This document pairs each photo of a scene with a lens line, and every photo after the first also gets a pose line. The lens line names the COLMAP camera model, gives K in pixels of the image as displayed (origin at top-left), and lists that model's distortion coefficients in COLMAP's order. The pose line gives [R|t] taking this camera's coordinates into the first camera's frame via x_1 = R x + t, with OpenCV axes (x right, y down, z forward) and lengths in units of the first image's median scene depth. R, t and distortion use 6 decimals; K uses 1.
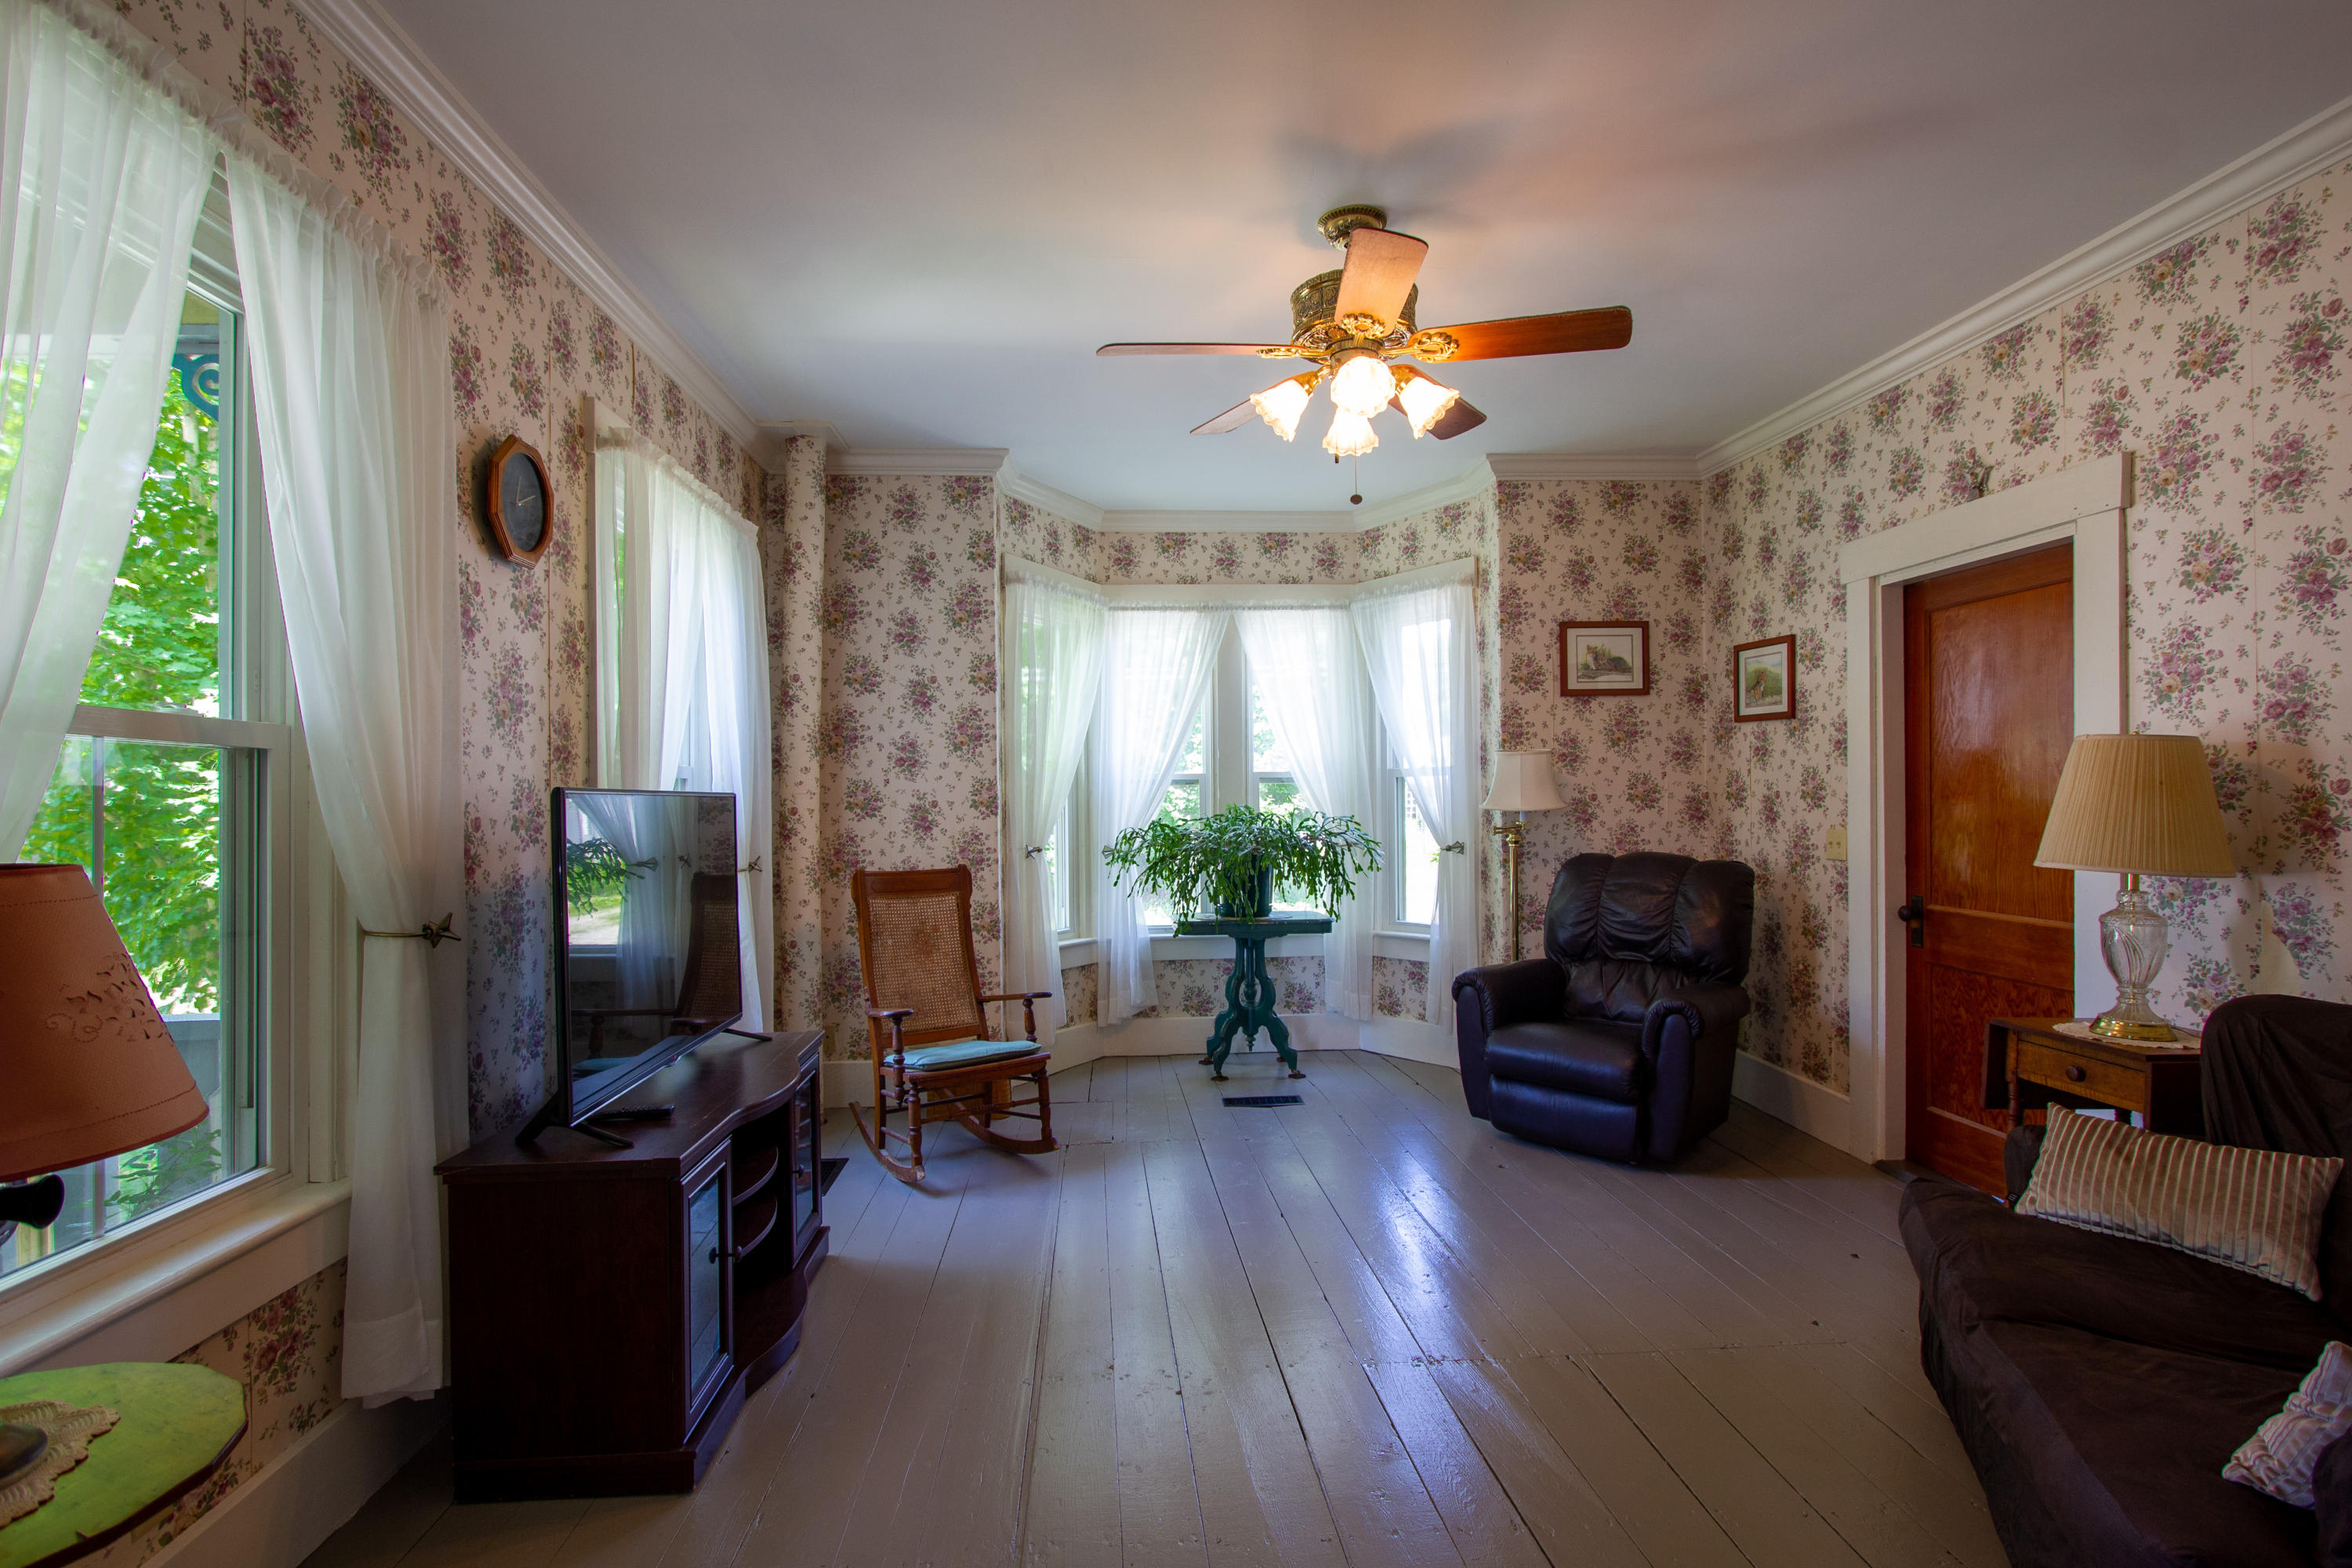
lens RADIAL K [[1112.7, 0, 1174.8], [0, 1112.7, 798.9], [0, 0, 1]] dist [-0.015921, 0.004041]
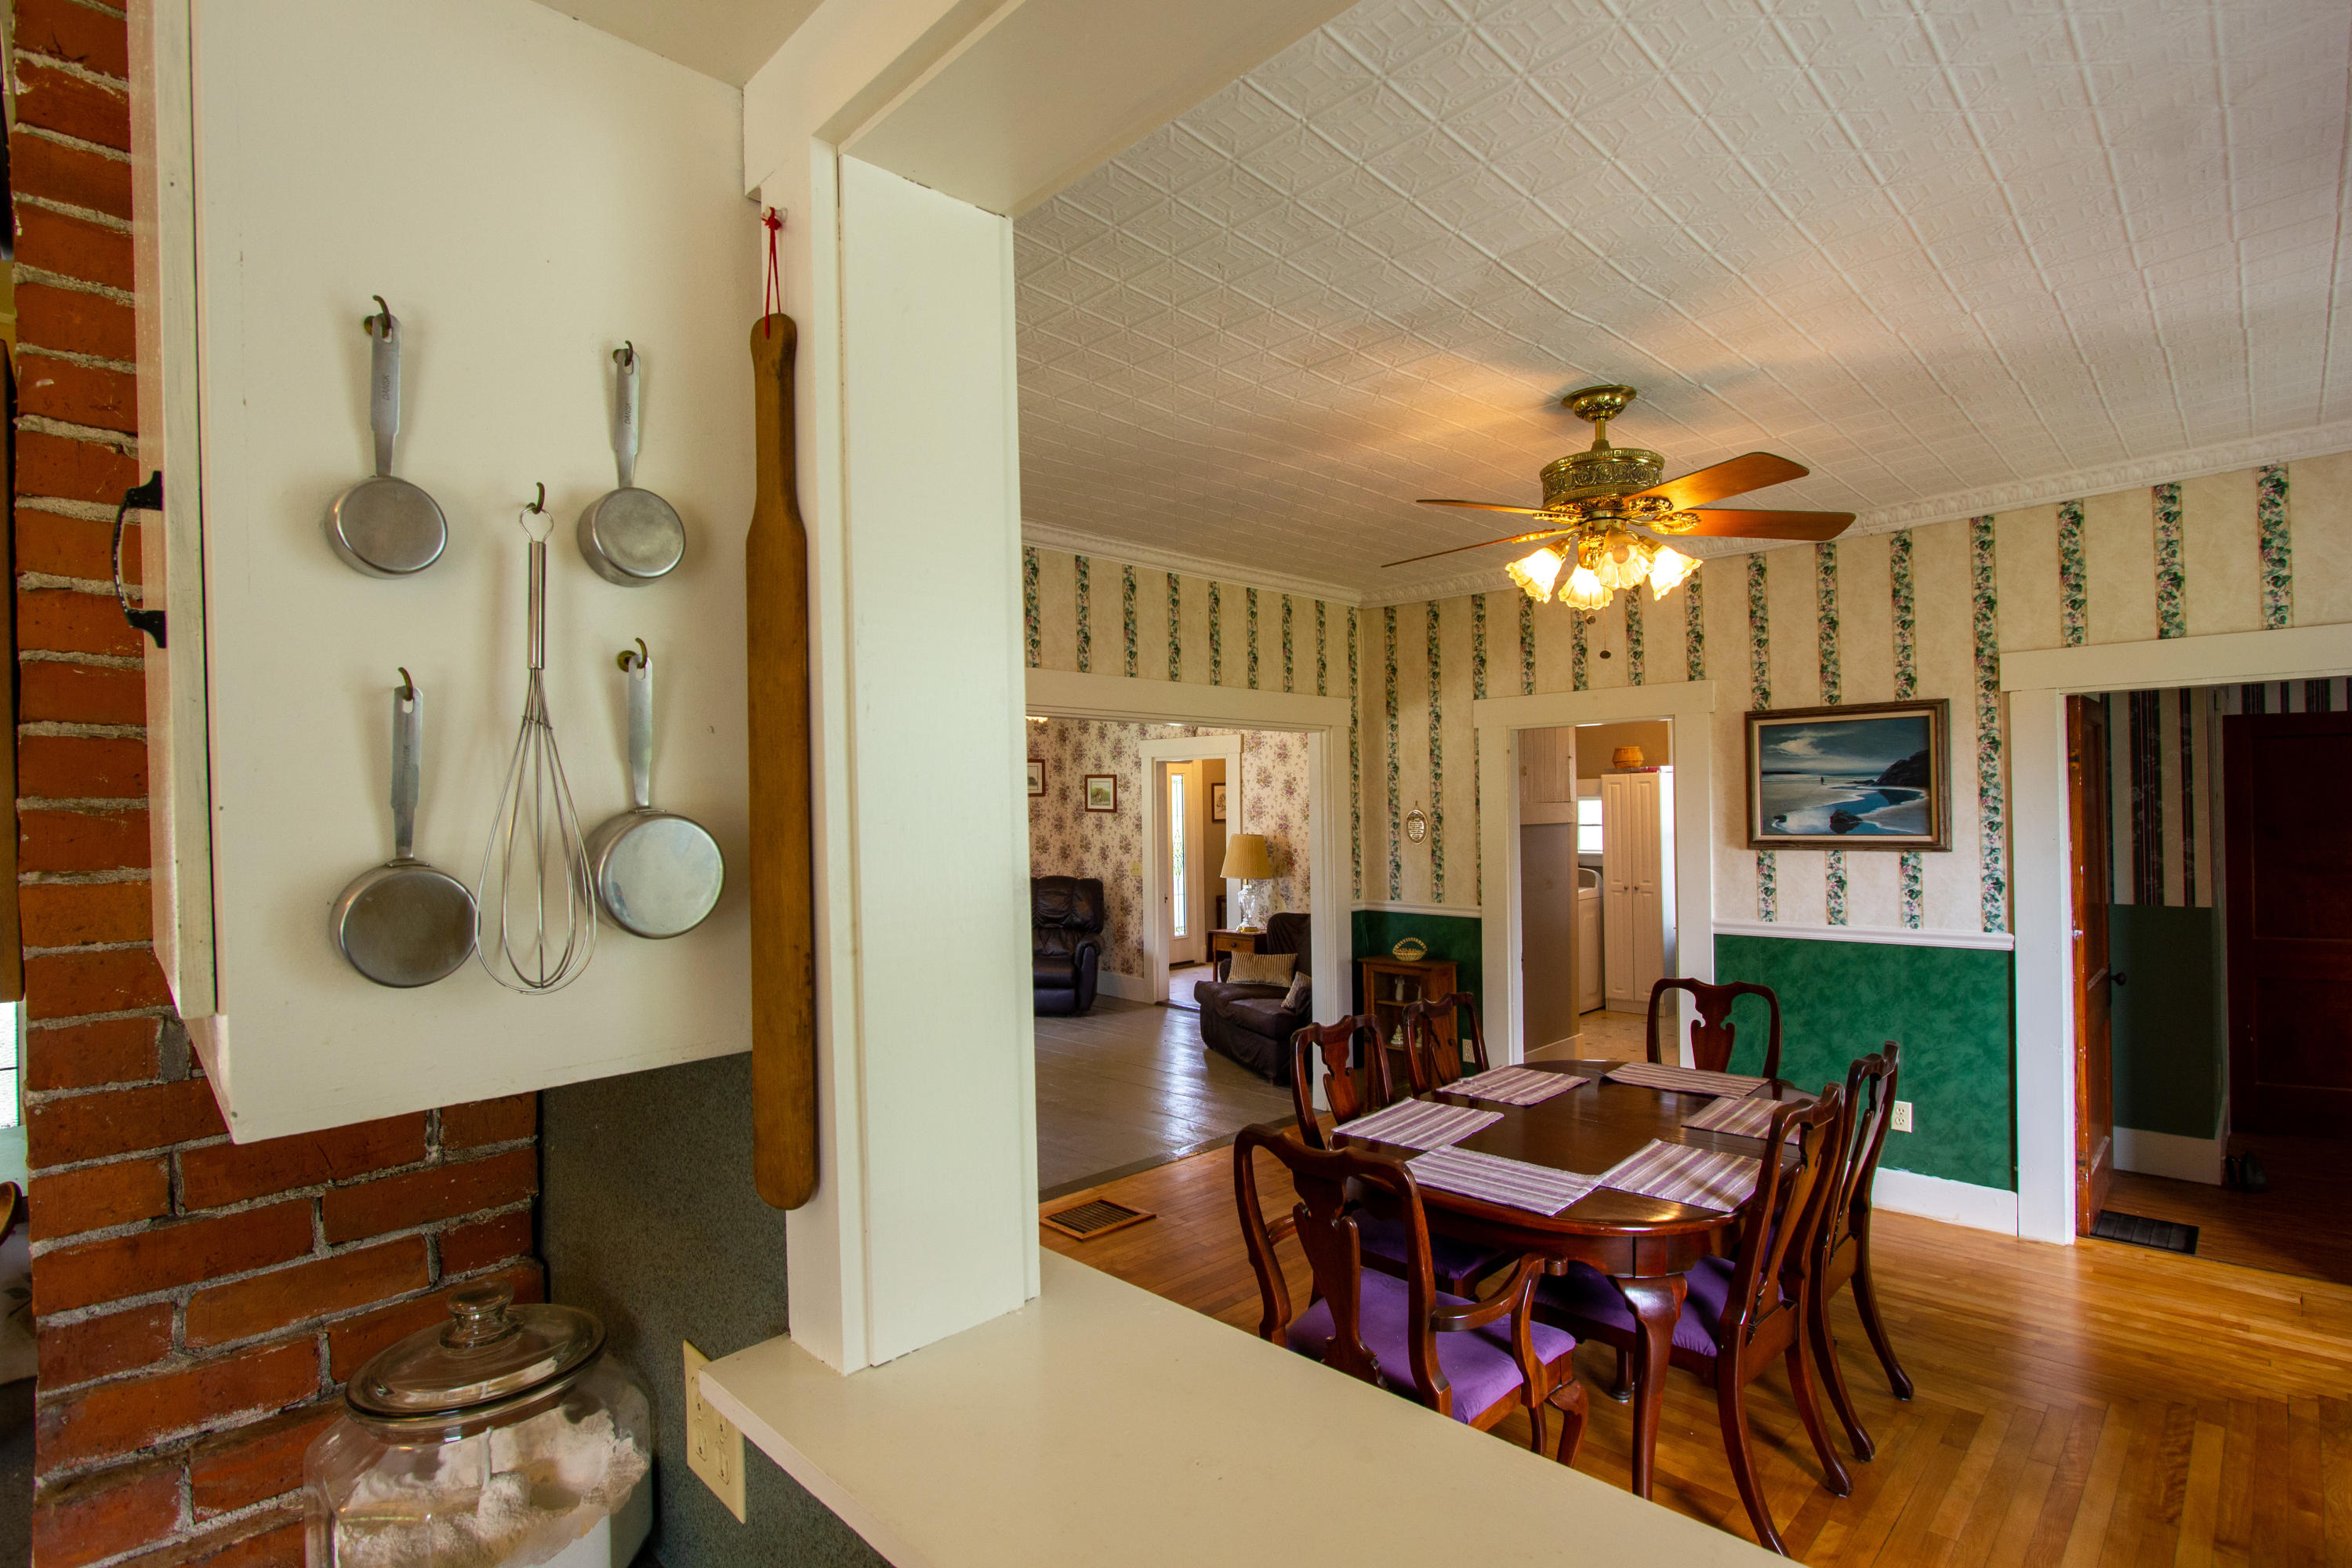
lens RADIAL K [[1112.7, 0, 1158.3], [0, 1112.7, 801.0], [0, 0, 1]] dist [-0.015921, 0.004041]
pose [[0.746300, 0.001332, 0.665608, -0.841305], [0.005305, 0.999954, -0.007950, -0.076450], [-0.665588, 0.009464, 0.746259, -0.701305]]
